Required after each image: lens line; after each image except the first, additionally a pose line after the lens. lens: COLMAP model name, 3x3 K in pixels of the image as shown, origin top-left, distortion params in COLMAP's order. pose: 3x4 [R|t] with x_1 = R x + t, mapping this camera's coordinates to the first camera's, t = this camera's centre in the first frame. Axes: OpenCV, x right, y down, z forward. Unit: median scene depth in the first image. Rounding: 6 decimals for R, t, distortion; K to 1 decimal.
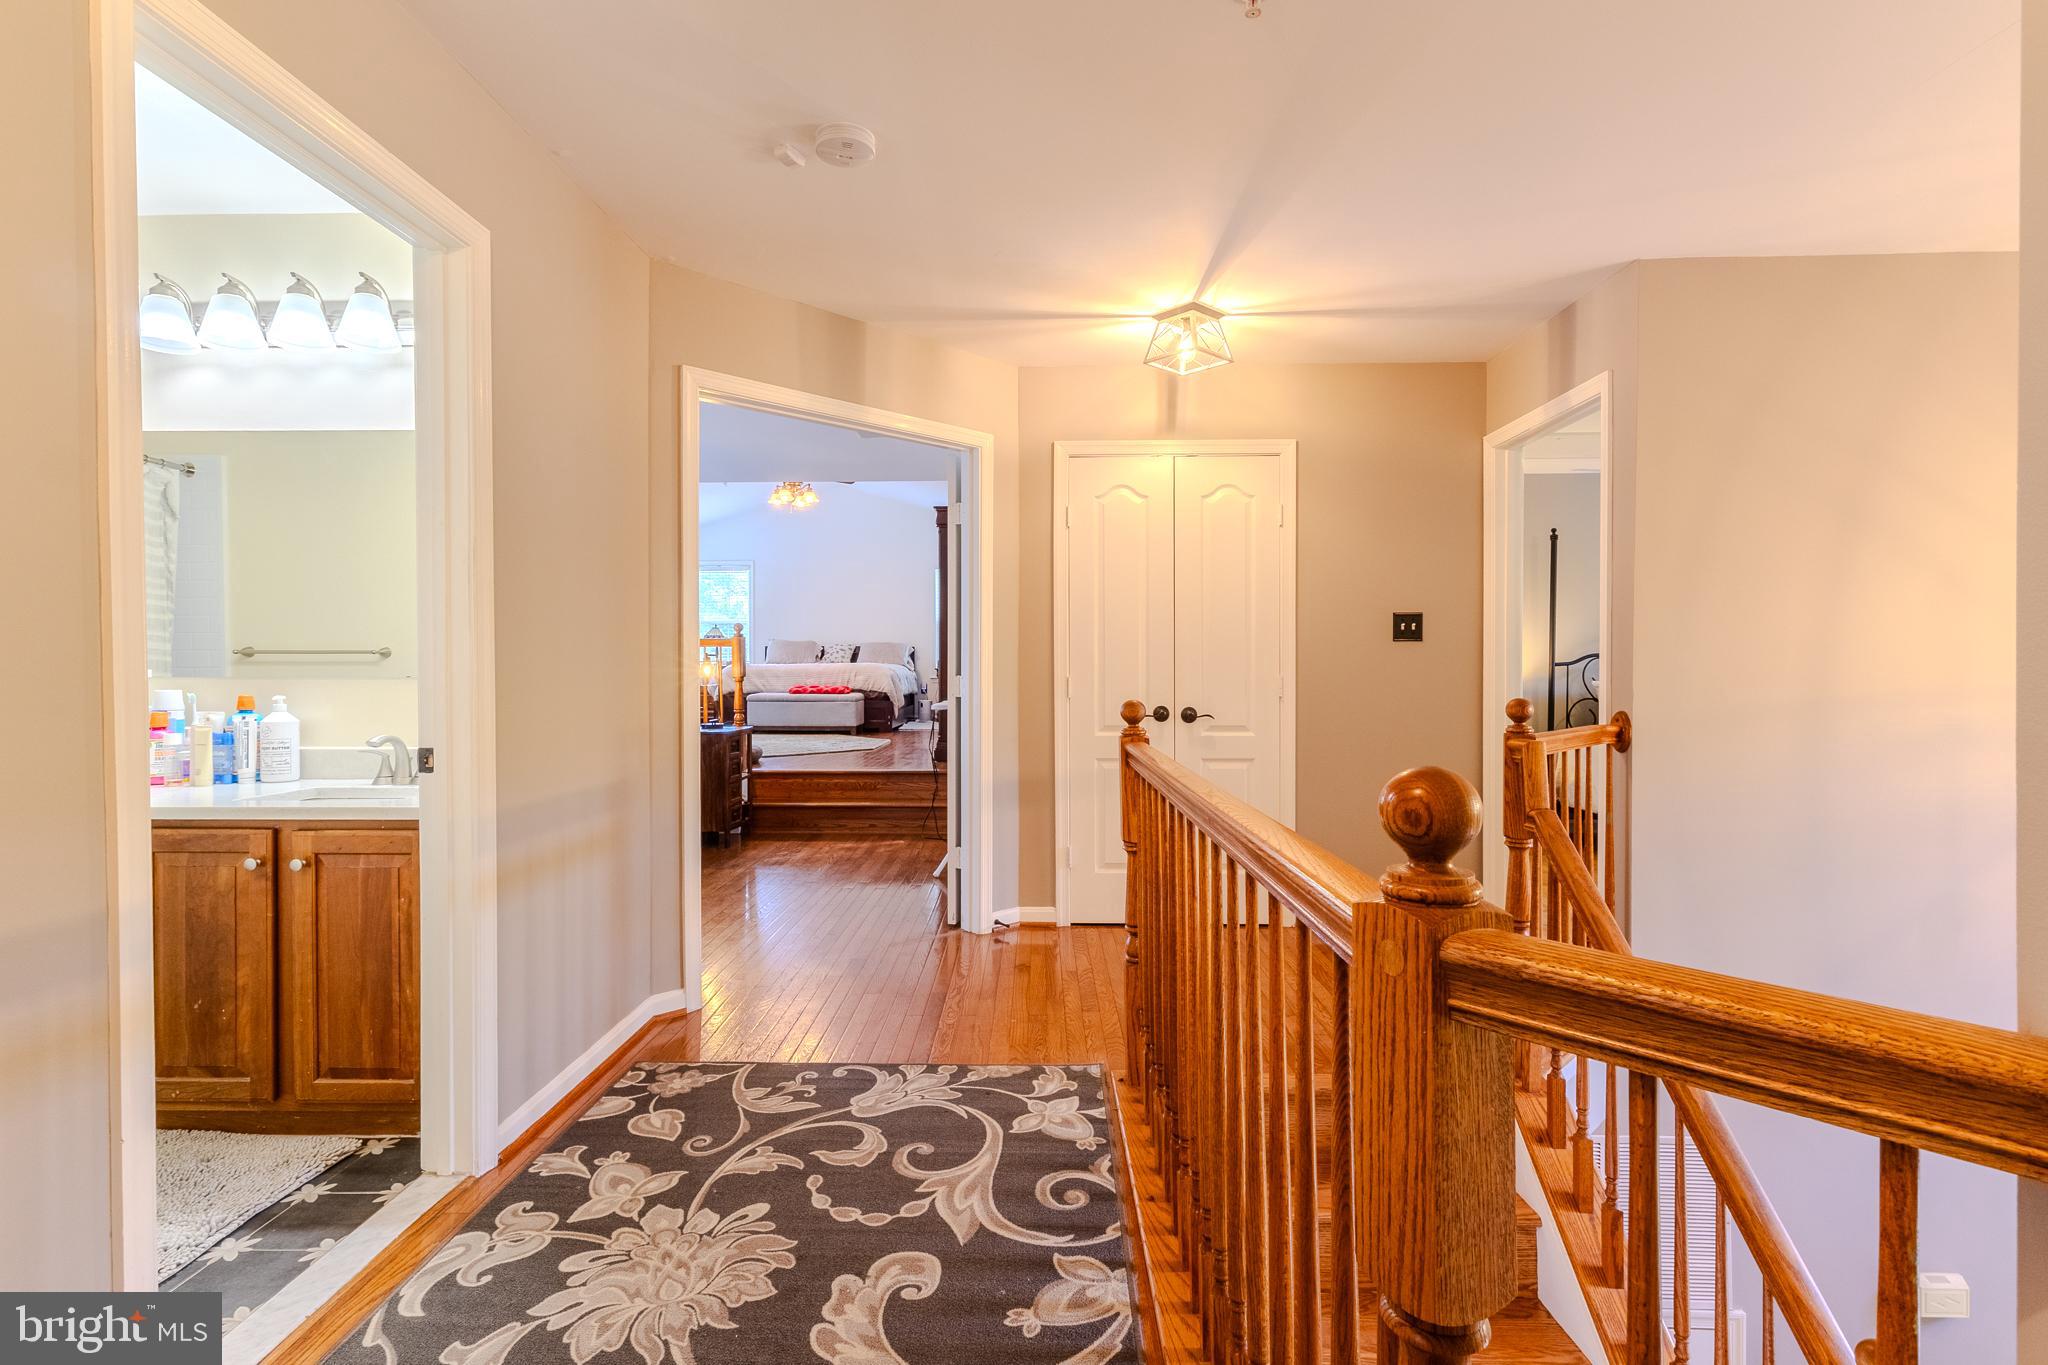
lens RADIAL K [[967.8, 0, 1020.5], [0, 967.8, 680.8], [0, 0, 1]] dist [0.003056, 0.000412]
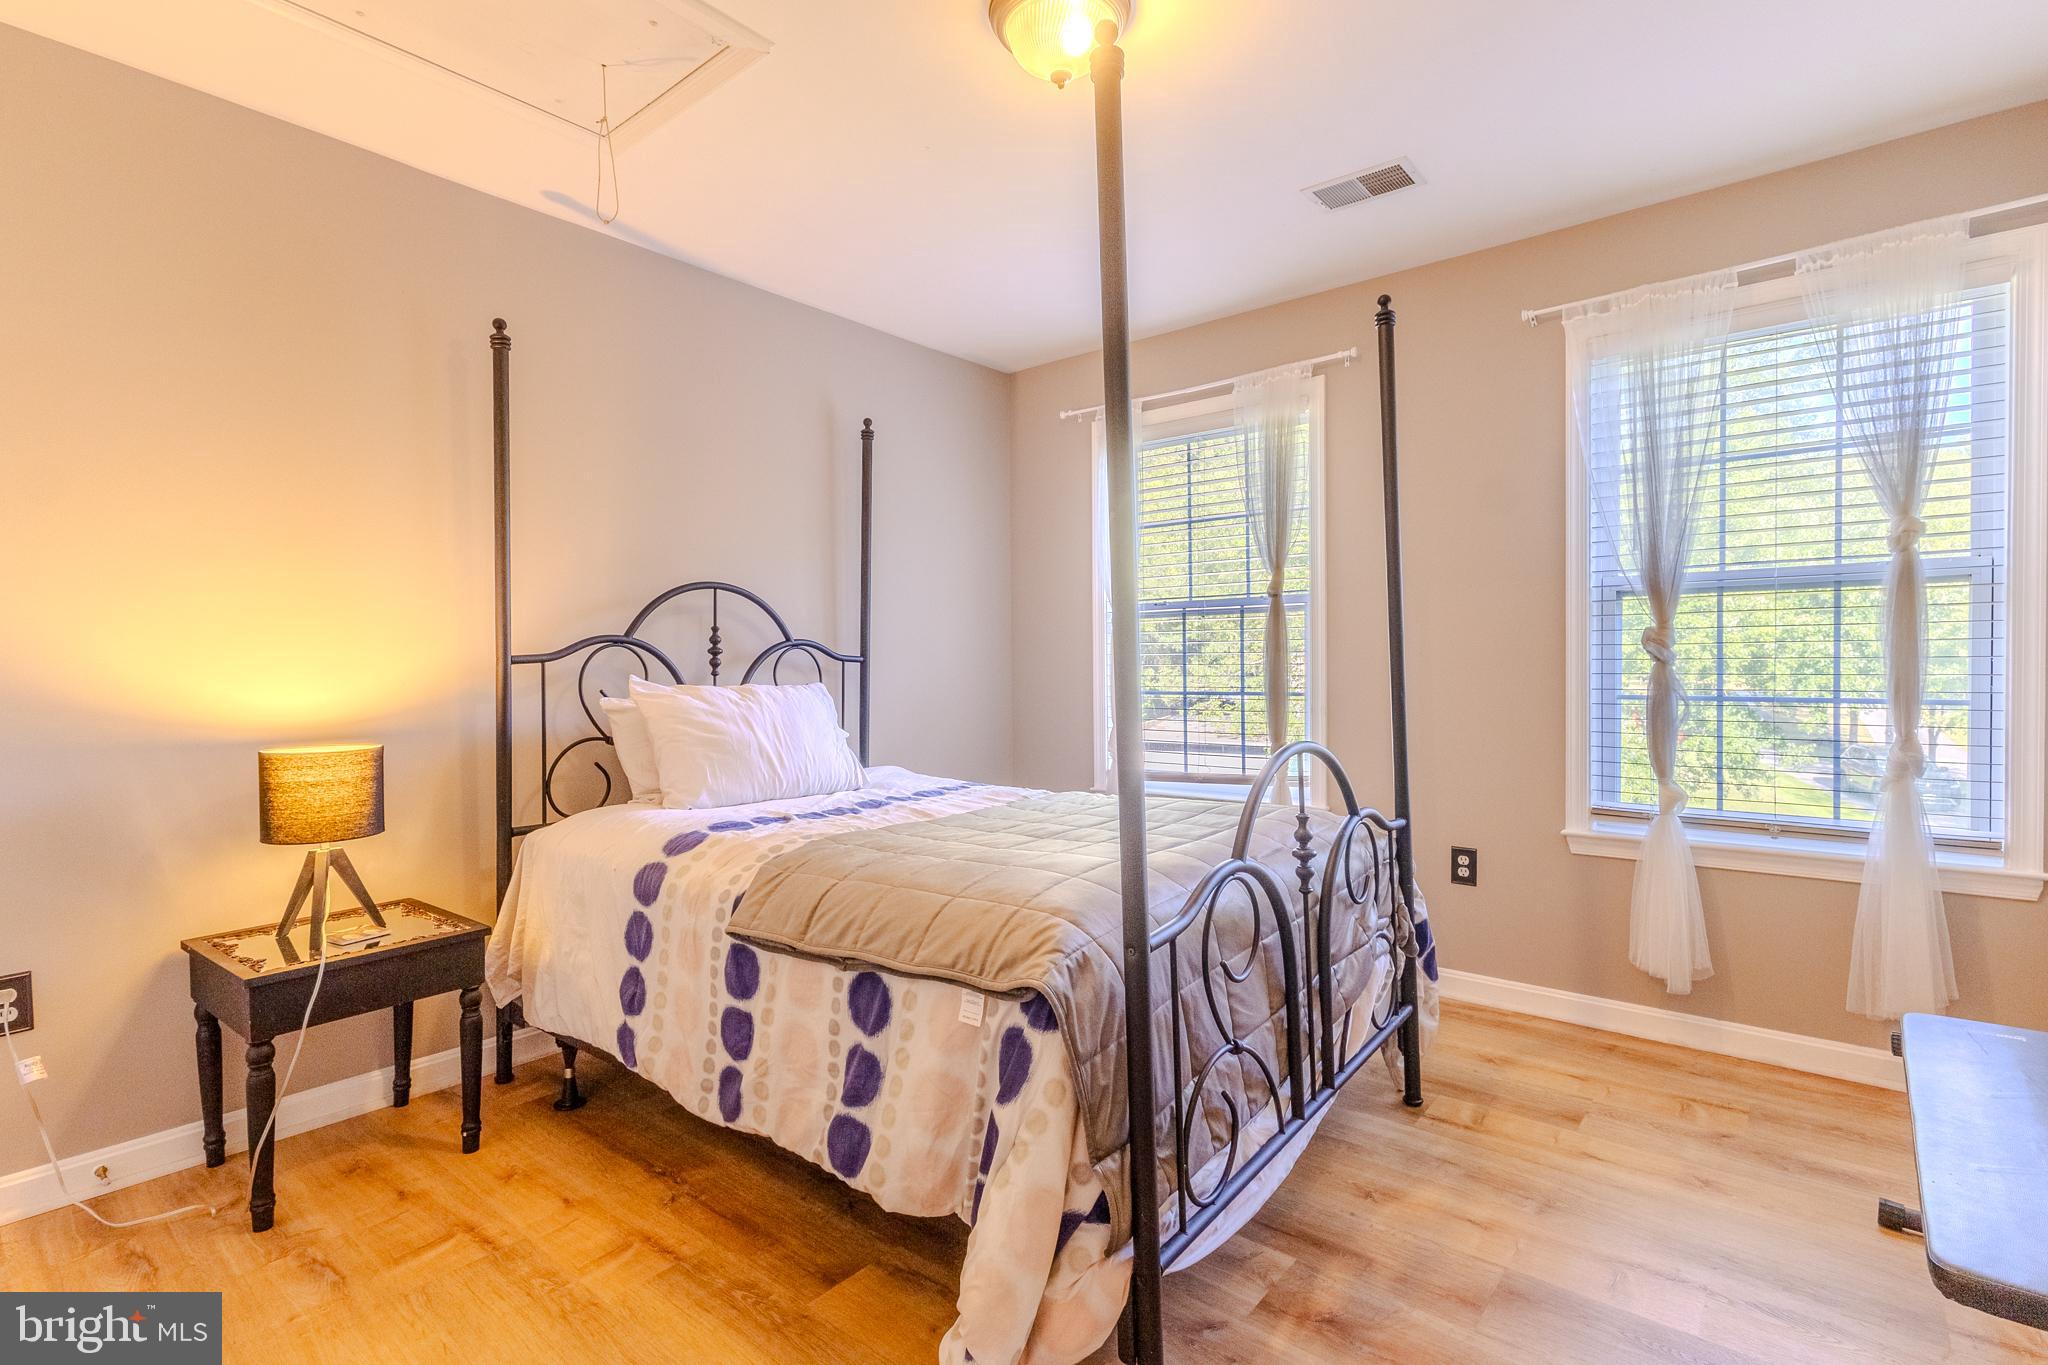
lens RADIAL K [[967.8, 0, 1020.5], [0, 967.8, 680.8], [0, 0, 1]] dist [0.003056, 0.000412]
pose [[0.631305, -0.015973, 0.775371, 0.536070], [0.011215, 0.999871, 0.011467, -0.014663], [-0.775454, 0.001457, 0.631402, 0.833625]]
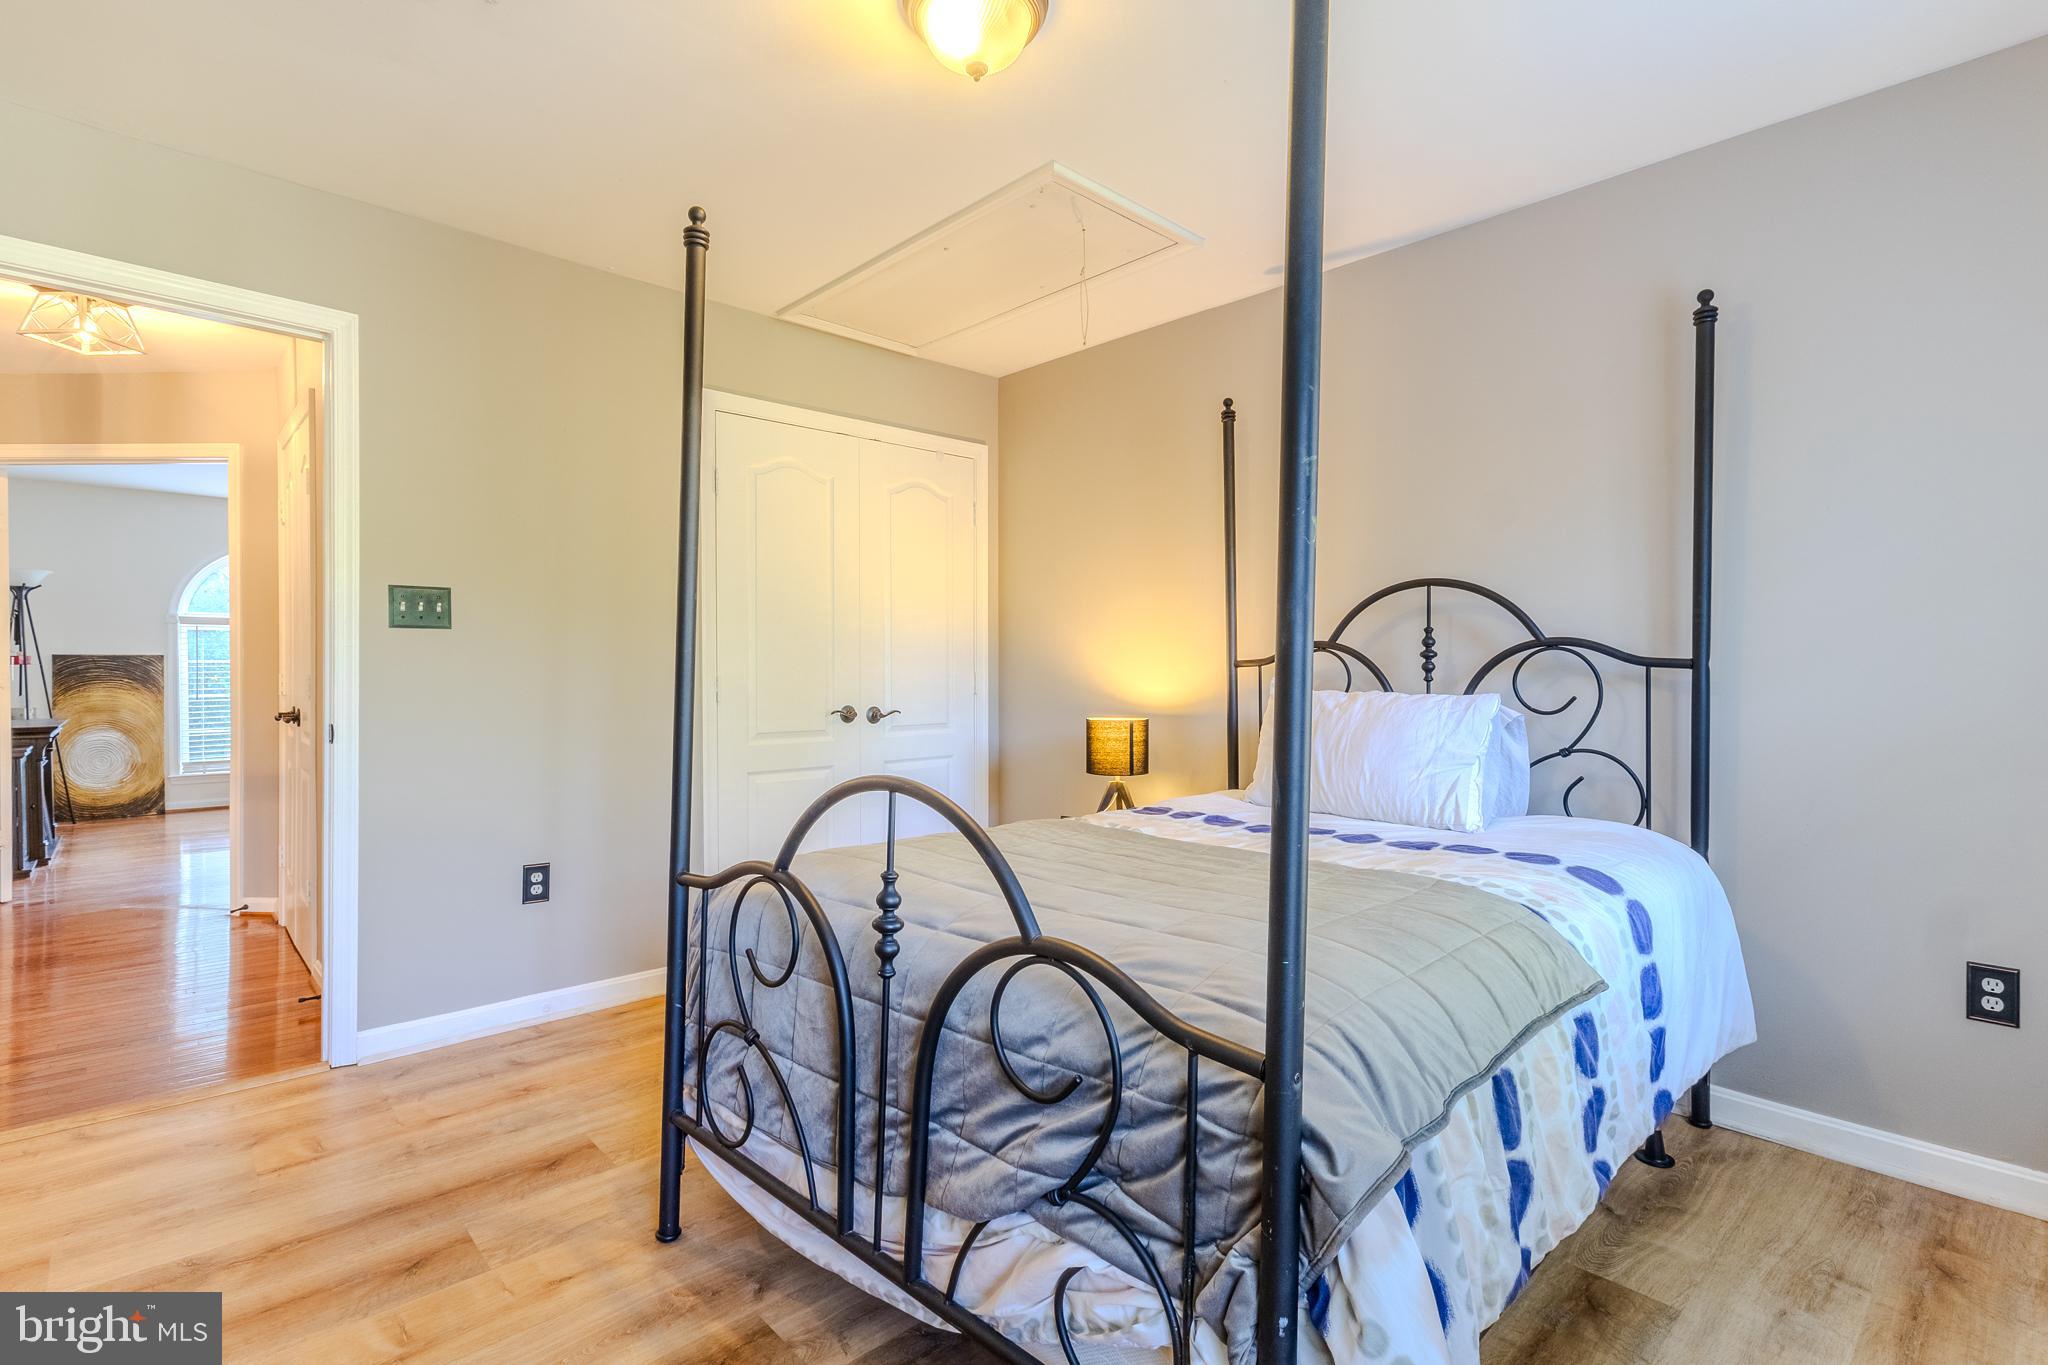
lens RADIAL K [[967.8, 0, 1020.5], [0, 967.8, 680.8], [0, 0, 1]] dist [0.003056, 0.000412]
pose [[0.690833, 0.012545, -0.722906, 1.213421], [-0.014369, 0.999890, 0.003620, -0.011666], [0.722872, 0.007887, 0.690937, 0.814966]]
